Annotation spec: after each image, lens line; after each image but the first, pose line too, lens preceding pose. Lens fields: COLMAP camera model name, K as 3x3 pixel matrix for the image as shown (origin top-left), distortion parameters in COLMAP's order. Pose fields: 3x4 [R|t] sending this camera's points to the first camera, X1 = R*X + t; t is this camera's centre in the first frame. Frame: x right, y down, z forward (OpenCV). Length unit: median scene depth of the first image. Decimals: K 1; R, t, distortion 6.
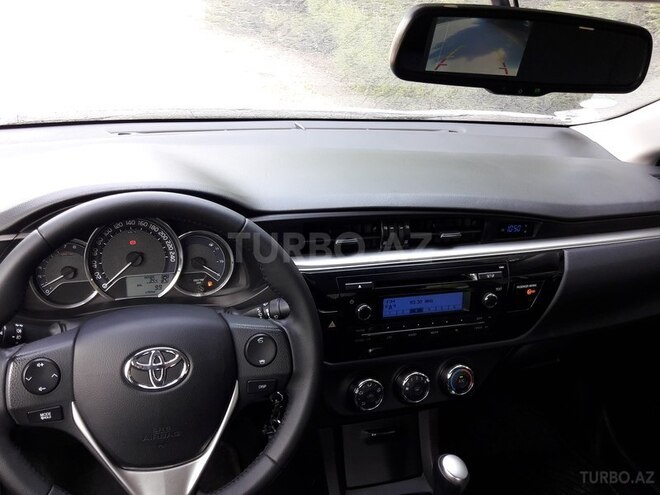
lens RADIAL K [[565.6, 0, 330.0], [0, 565.6, 247.5], [0, 0, 1]] dist [0.110775, 0.002468]
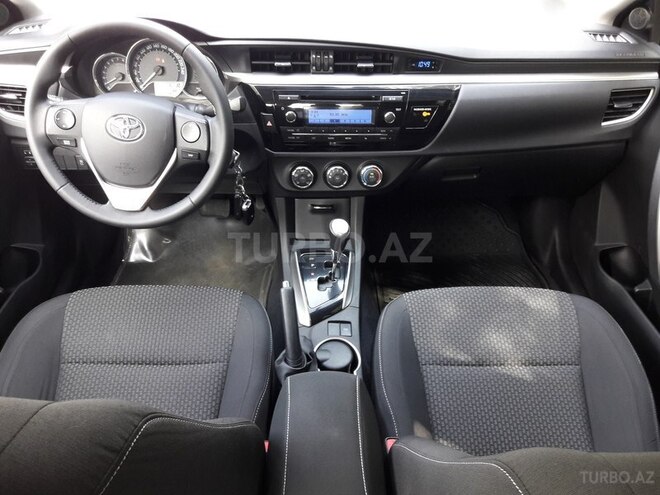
lens RADIAL K [[539.1, 0, 330.0], [0, 539.1, 247.5], [0, 0, 1]] dist [-0.005466, -0.003619]
pose [[0.945180, 0.147978, -0.291096, 0.571316], [-0.061763, 0.956351, 0.285618, 0.031776], [0.320655, -0.251981, 0.913064, -0.286498]]
